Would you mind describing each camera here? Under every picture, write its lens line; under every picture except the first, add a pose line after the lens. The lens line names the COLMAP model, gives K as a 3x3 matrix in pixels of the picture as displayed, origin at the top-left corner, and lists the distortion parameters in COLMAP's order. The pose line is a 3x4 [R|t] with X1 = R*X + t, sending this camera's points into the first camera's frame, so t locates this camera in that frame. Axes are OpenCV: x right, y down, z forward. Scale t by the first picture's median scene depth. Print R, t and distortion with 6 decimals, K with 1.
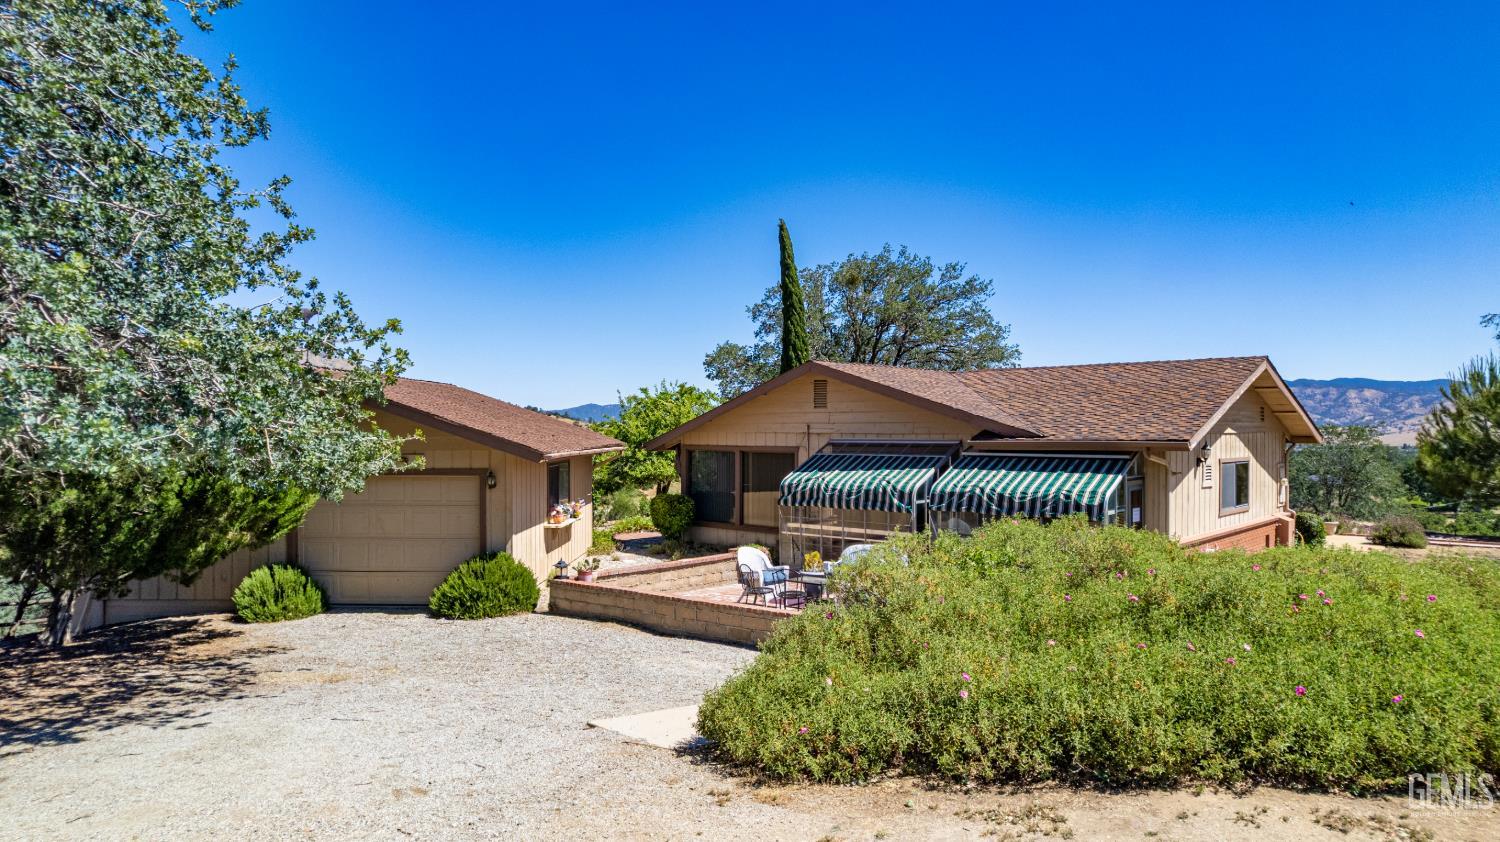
lens RADIAL K [[948.4, 0, 752.7], [0, 948.4, 426.9], [0, 0, 1]] dist [-0.080027, 0.068511]
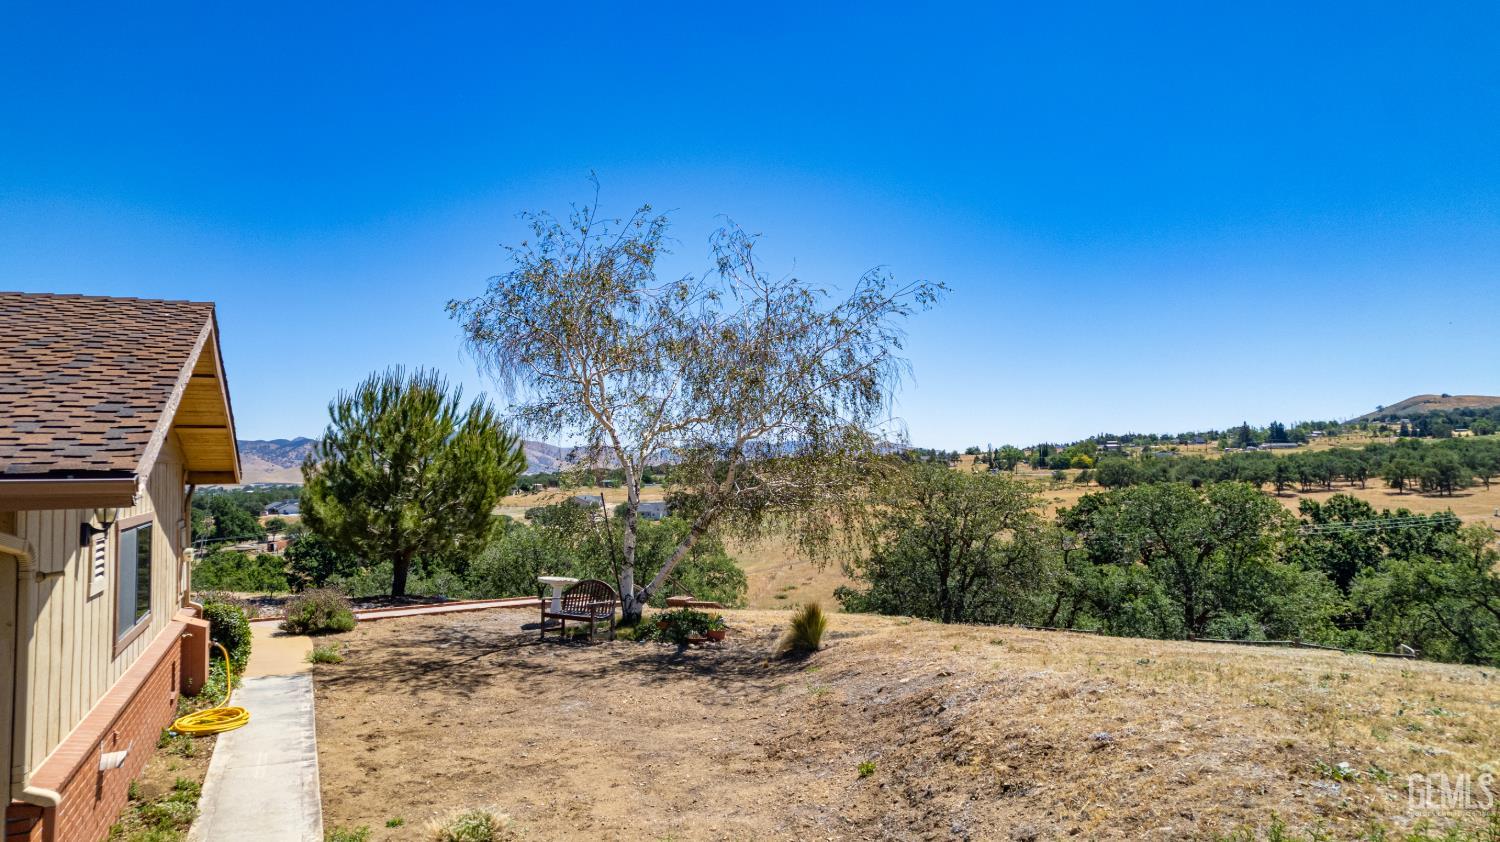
lens RADIAL K [[950.8, 0, 748.9], [0, 950.8, 428.4], [0, 0, 1]] dist [-0.070989, 0.069699]
pose [[0.356958, 0.032158, 0.933567, 0.181819], [0.007518, 0.999276, -0.037296, 0.008908], [-0.934090, 0.020332, 0.356458, 0.517605]]
